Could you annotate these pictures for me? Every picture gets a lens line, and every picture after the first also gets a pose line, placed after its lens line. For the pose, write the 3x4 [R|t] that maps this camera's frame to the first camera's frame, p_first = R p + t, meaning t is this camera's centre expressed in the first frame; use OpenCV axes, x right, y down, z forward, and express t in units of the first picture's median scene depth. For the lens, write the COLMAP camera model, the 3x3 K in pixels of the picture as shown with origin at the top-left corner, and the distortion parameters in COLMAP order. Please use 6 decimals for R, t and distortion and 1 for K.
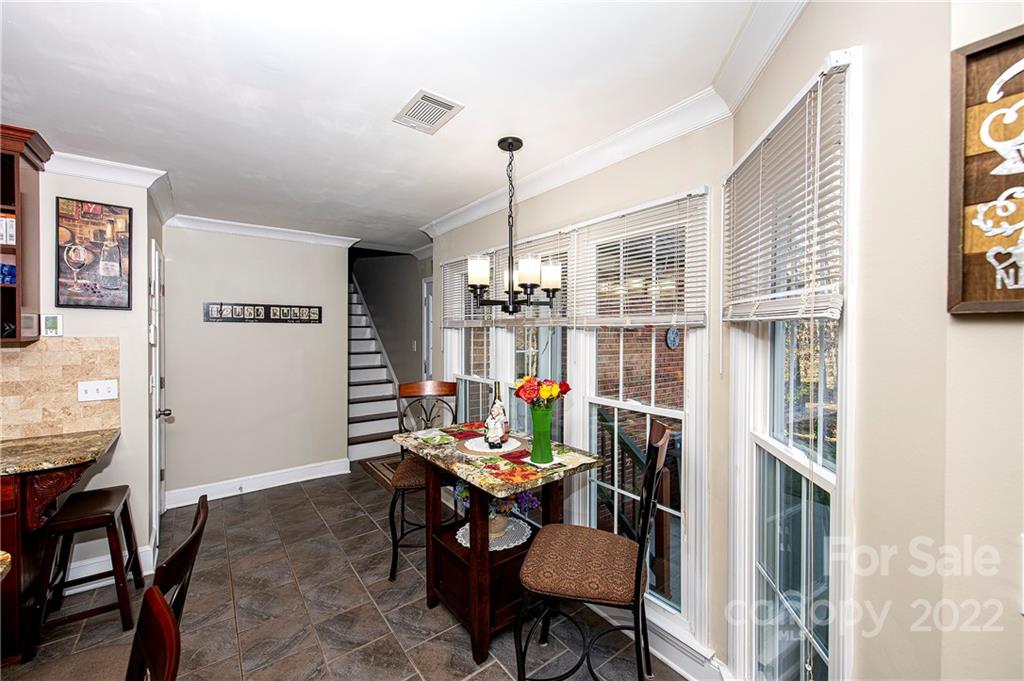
lens RADIAL K [[402.9, 0, 512.0], [0, 402.9, 340.5], [0, 0, 1]] dist [-0.000208, -0.000045]
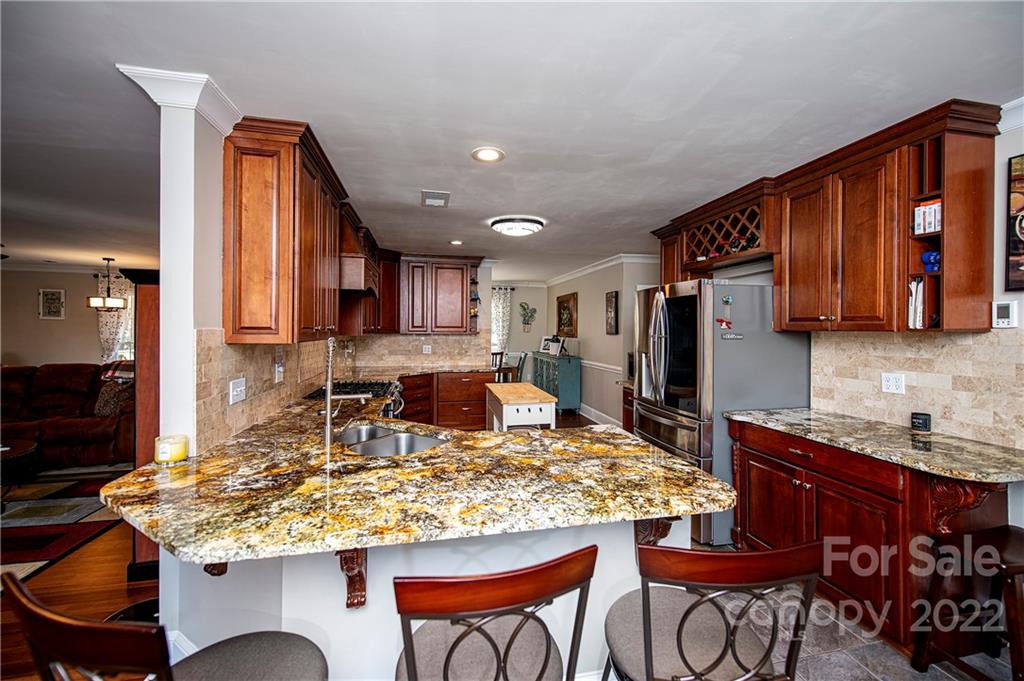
lens RADIAL K [[412.8, 0, 514.9], [0, 412.8, 331.9], [0, 0, 1]] dist [-0.000634, -0.000164]
pose [[-0.422488, -0.002736, -0.906364, 0.061720], [-0.025546, 0.999634, 0.008891, 0.017112], [0.906008, 0.026910, -0.422404, 0.441963]]
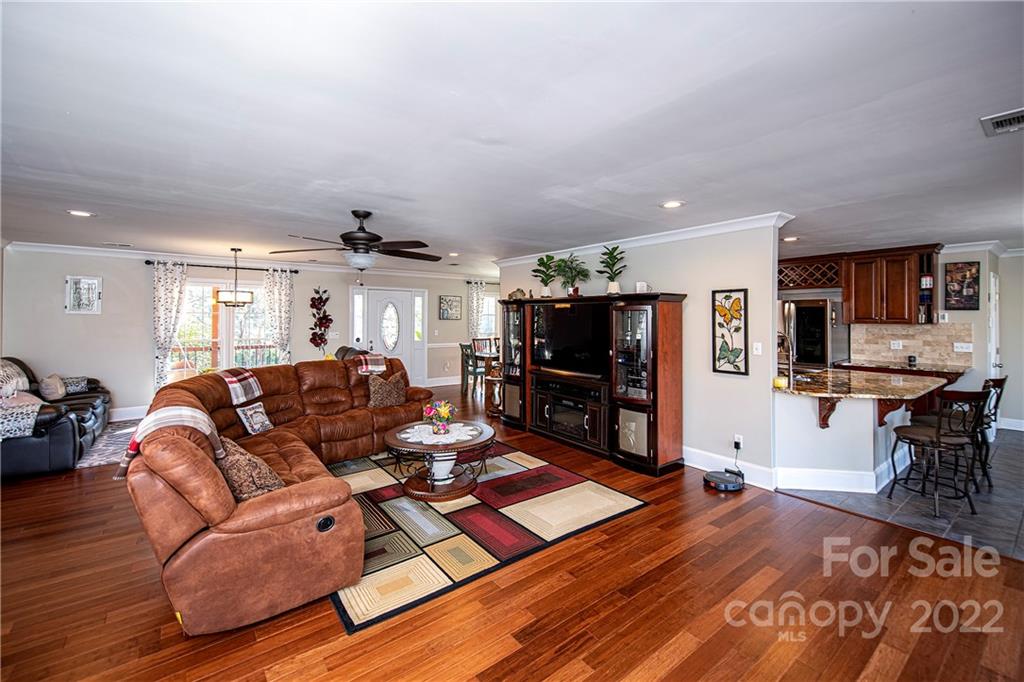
lens RADIAL K [[429.3, 0, 512.3], [0, 429.3, 311.0], [0, 0, 1]] dist [0.000790, 0.000028]
pose [[-0.005519, -0.017598, -0.999830, 1.389406], [-0.020056, 0.999646, -0.017484, 0.016913], [0.999784, 0.019956, -0.005870, -1.509052]]
